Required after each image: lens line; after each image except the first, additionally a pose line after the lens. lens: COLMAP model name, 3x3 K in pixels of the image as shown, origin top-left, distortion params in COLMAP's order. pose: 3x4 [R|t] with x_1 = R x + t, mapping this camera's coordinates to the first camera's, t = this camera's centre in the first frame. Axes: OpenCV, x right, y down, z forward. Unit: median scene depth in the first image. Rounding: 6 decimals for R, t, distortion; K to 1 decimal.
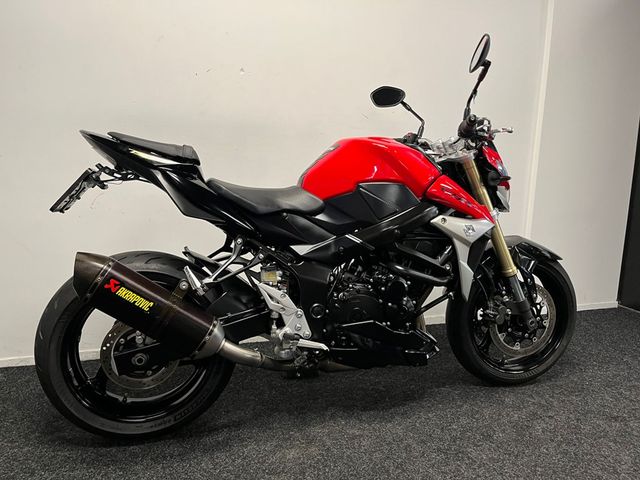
lens RADIAL K [[483.1, 0, 319.0], [0, 483.1, 242.3], [0, 0, 1]] dist [0.082064, -0.111196]
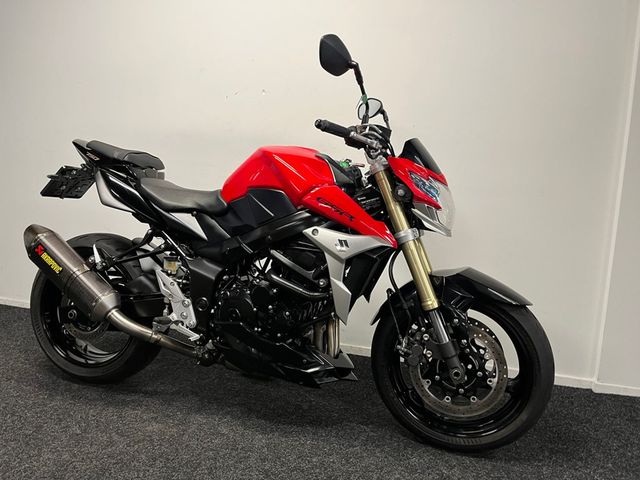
lens RADIAL K [[483.1, 0, 318.9], [0, 483.1, 240.9], [0, 0, 1]] dist [0.082064, -0.111196]
pose [[0.844169, 0.100392, -0.526593, 0.759895], [-0.133739, 0.990688, -0.025524, -0.003859], [0.519127, 0.091972, 0.849734, 0.205570]]
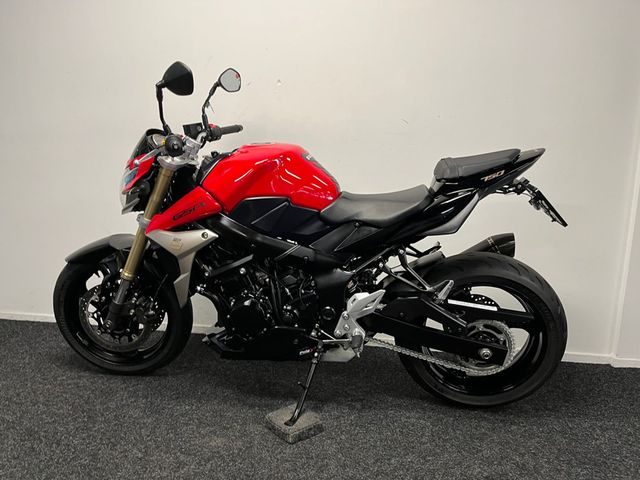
lens RADIAL K [[483.1, 0, 315.1], [0, 483.1, 243.2], [0, 0, 1]] dist [0.082064, -0.111196]
pose [[0.902908, 0.081576, -0.422022, 0.522940], [-0.086993, 0.996188, 0.006443, -0.020780], [0.420939, 0.030895, 0.906563, 0.108940]]
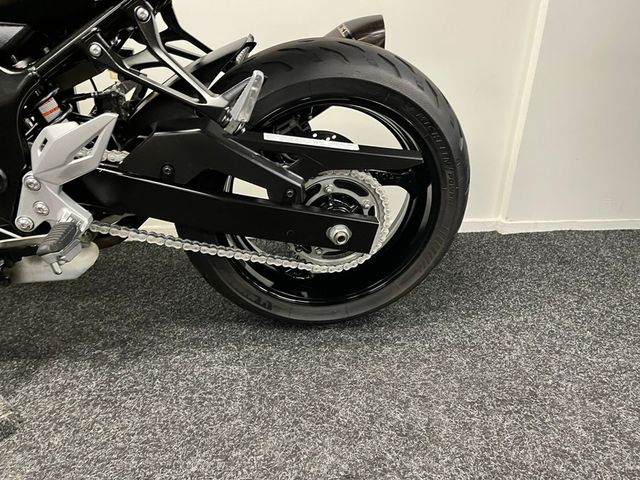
lens RADIAL K [[483.1, 0, 325.2], [0, 483.1, 243.8], [0, 0, 1]] dist [0.082064, -0.111196]
pose [[0.990708, 0.075364, -0.113212, 0.476832], [-0.050134, 0.976175, 0.211114, 0.085931], [0.126425, -0.203476, 0.970883, 0.686836]]
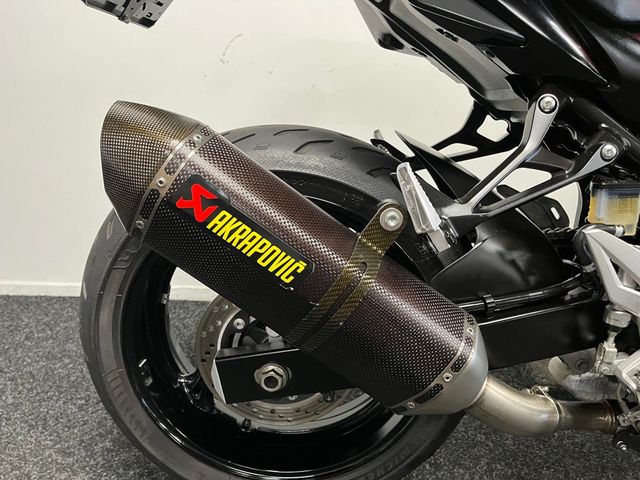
lens RADIAL K [[483.1, 0, 318.1], [0, 483.1, 242.1], [0, 0, 1]] dist [0.082064, -0.111196]
pose [[0.946839, 0.112622, -0.301349, -0.193735], [-0.059235, 0.981737, 0.180784, 0.039891], [0.316206, -0.153323, 0.936219, 0.574742]]
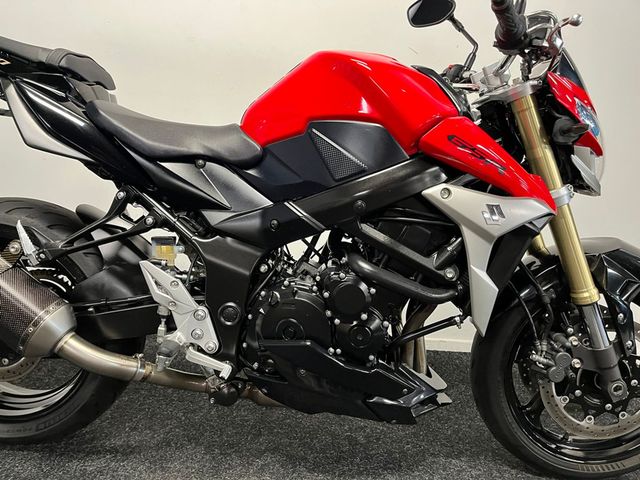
lens RADIAL K [[483.1, 0, 317.7], [0, 483.1, 241.0], [0, 0, 1]] dist [0.082064, -0.111196]
pose [[0.954785, 0.113187, -0.274909, 0.276256], [-0.106675, 0.993545, 0.038579, 0.006086], [0.277501, -0.007509, 0.960696, 0.401554]]
